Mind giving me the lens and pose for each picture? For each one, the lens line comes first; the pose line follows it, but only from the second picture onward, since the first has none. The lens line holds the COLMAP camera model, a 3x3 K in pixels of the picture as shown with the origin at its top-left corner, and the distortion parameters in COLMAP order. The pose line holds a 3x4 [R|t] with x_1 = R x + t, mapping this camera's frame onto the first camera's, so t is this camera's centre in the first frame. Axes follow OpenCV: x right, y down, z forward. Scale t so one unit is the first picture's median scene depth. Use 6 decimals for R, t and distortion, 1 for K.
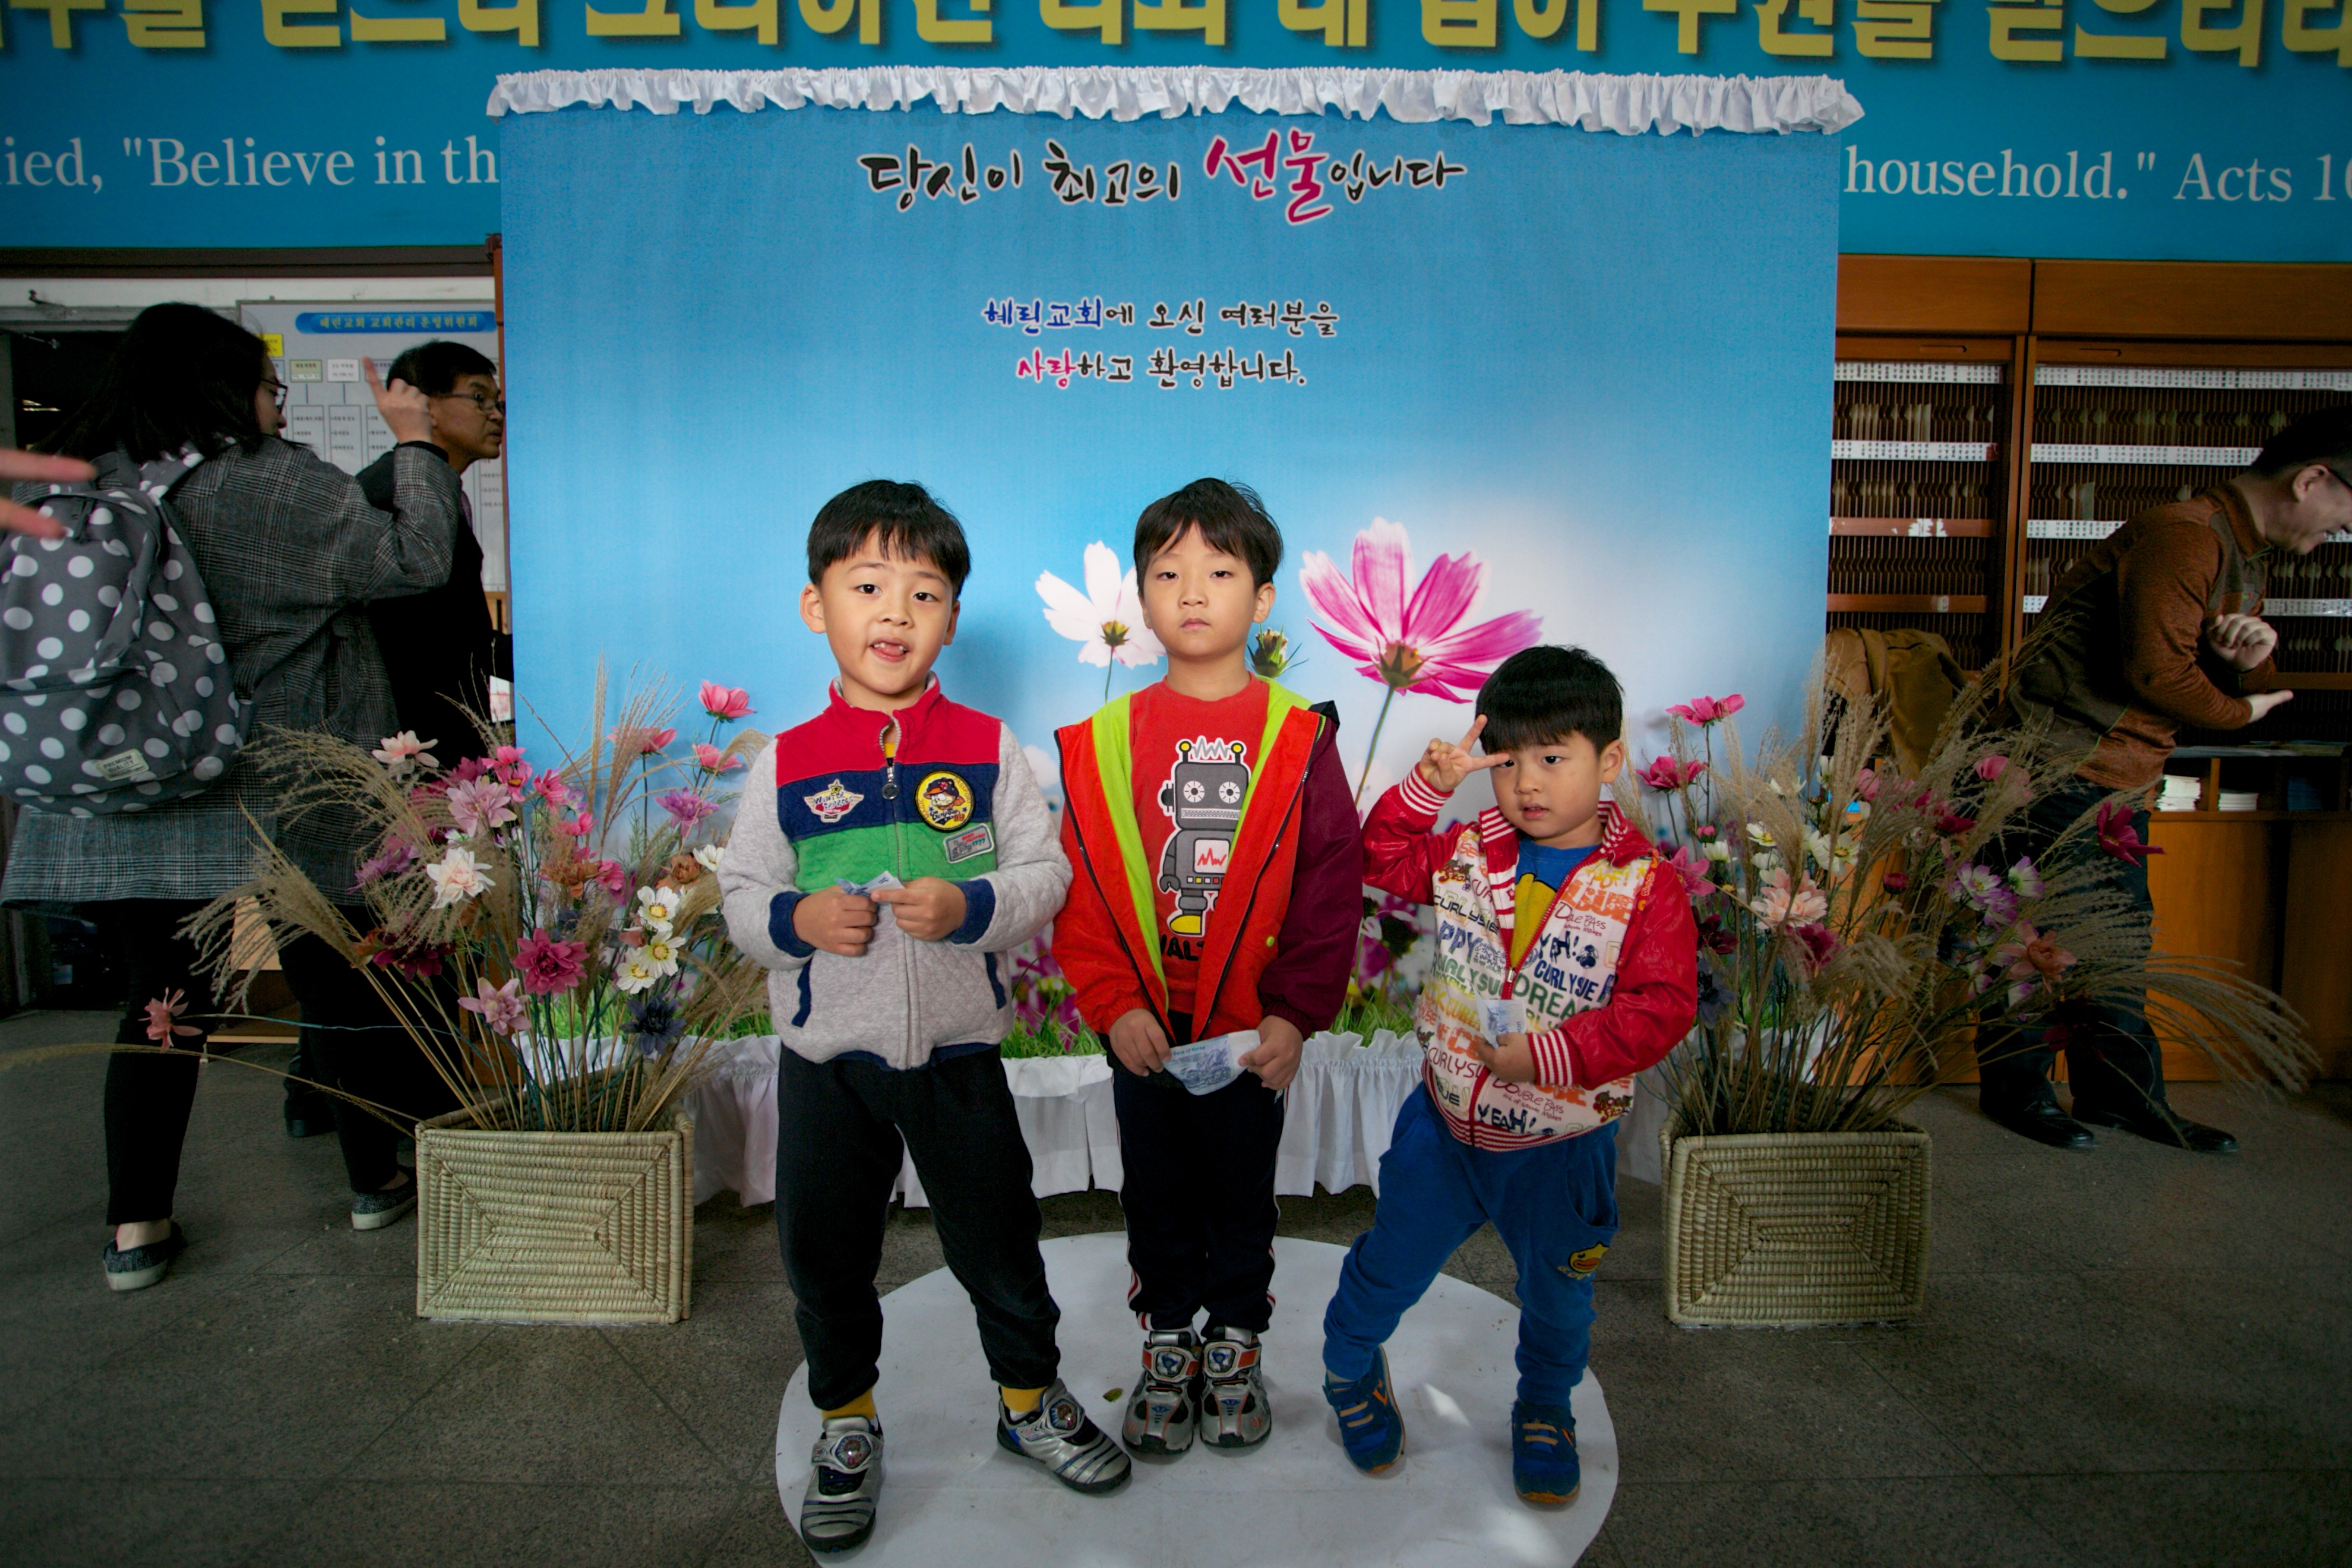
lens RADIAL K [[1210.4, 0, 1169.1], [0, 1210.4, 783.7], [0, 0, 1]] dist [-0.058416, 0.025349]
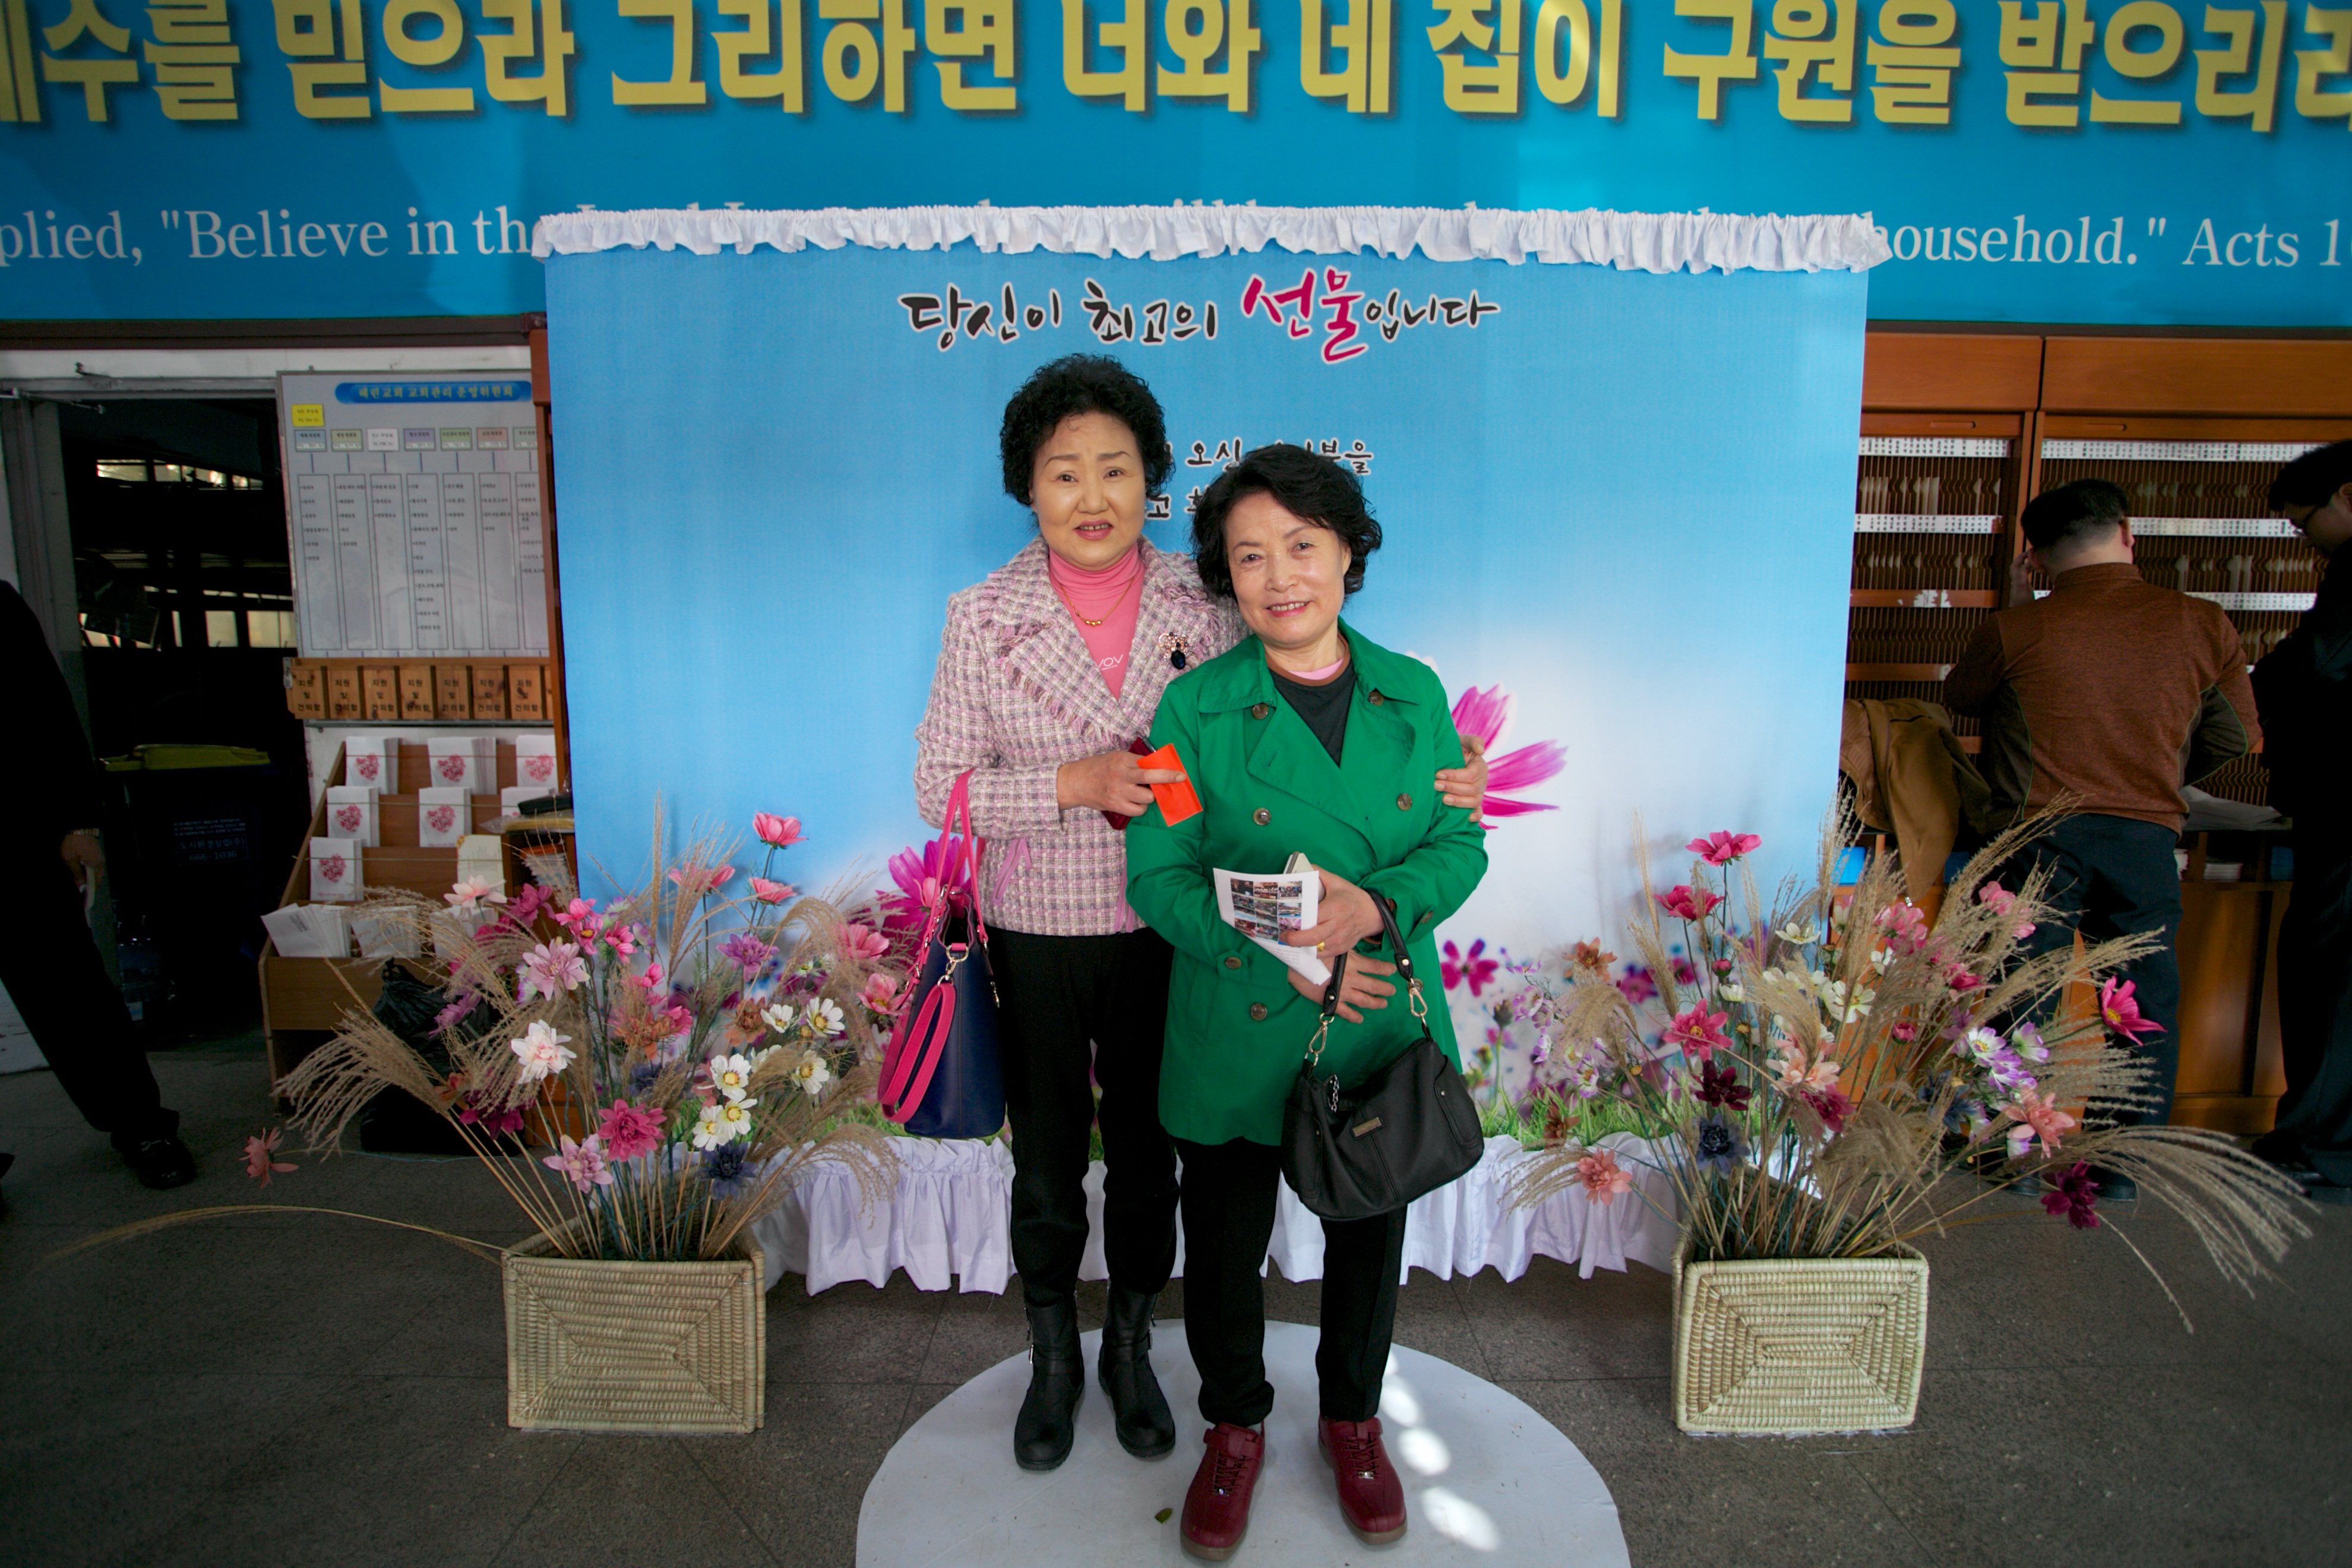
lens RADIAL K [[1175.0, 0, 1170.5], [0, 1175.0, 794.9], [0, 0, 1]] dist [-0.060555, 0.024205]
pose [[0.999995, -0.002523, -0.001707, -0.019284], [0.002604, 0.998801, 0.048882, -0.097940], [0.001582, -0.048886, 0.998803, -0.003775]]
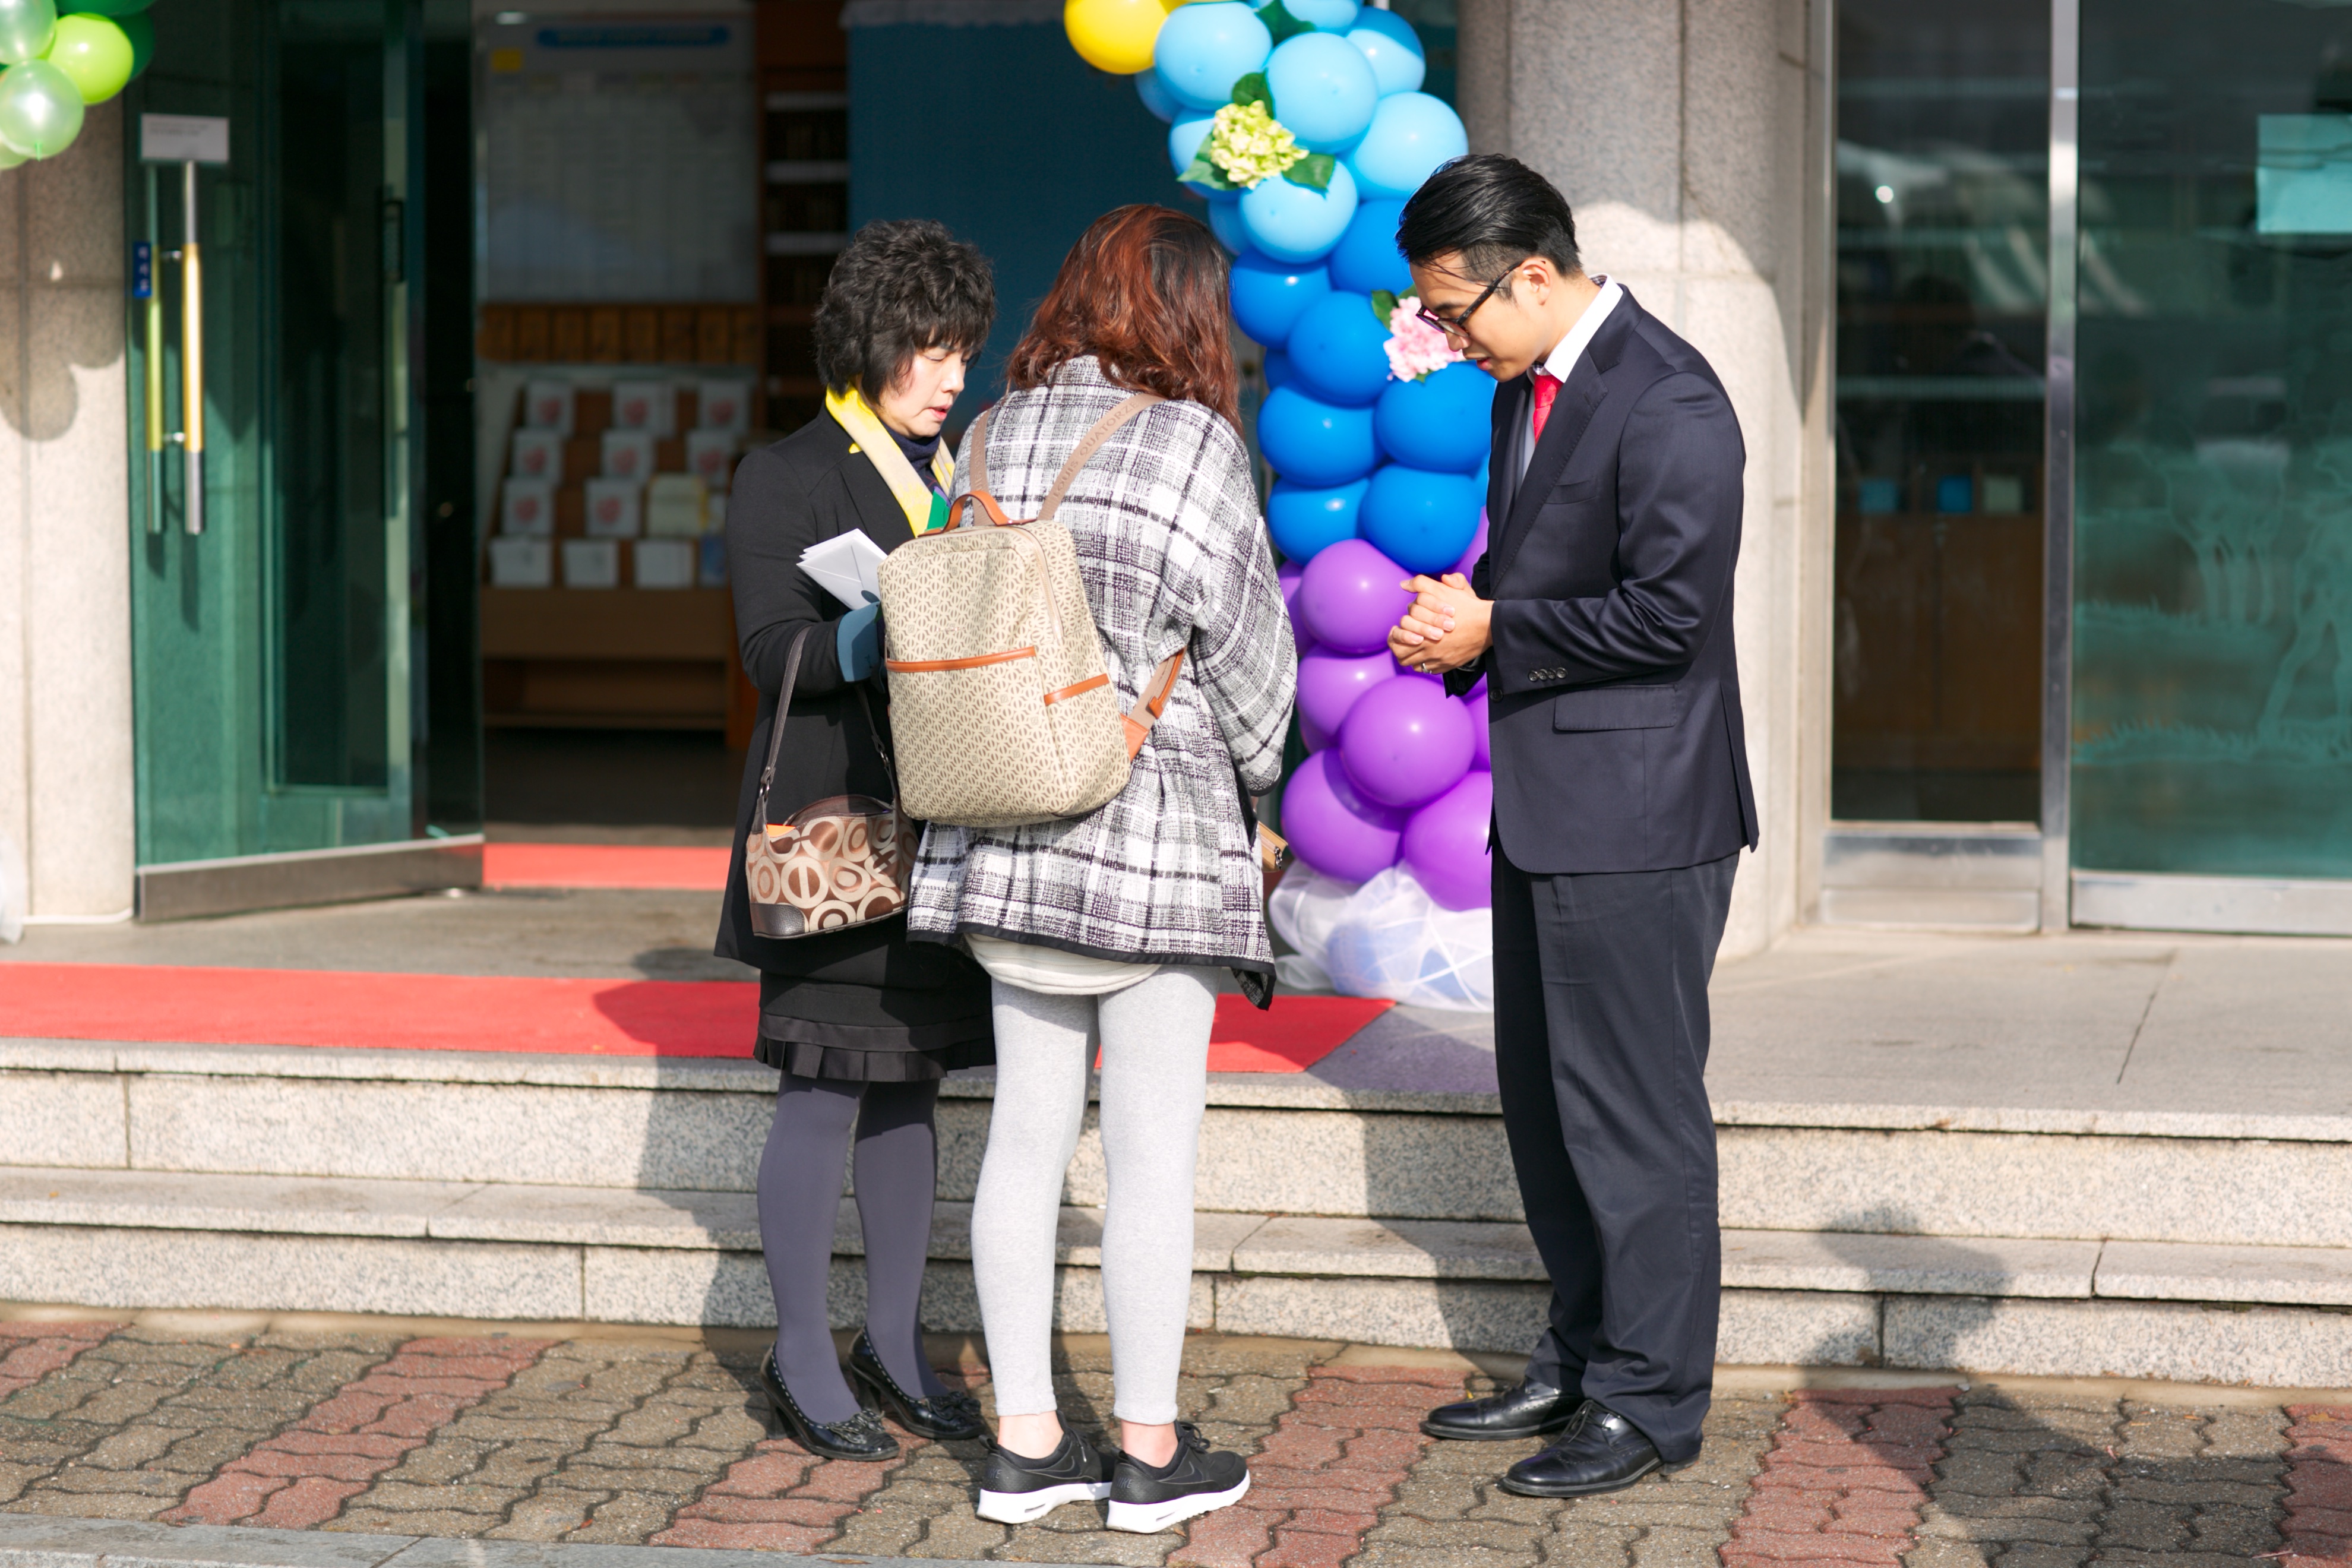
lens RADIAL K [[5758.4, 0, 1175.8], [0, 5758.4, 784.0], [0, 0, 1]] dist [-0.013288, -0.020350]
pose [[0.972778, 0.011348, -0.231459, 1.035899], [-0.015451, 0.999754, -0.015924, 0.350426], [0.231222, 0.019066, 0.972714, -4.011261]]
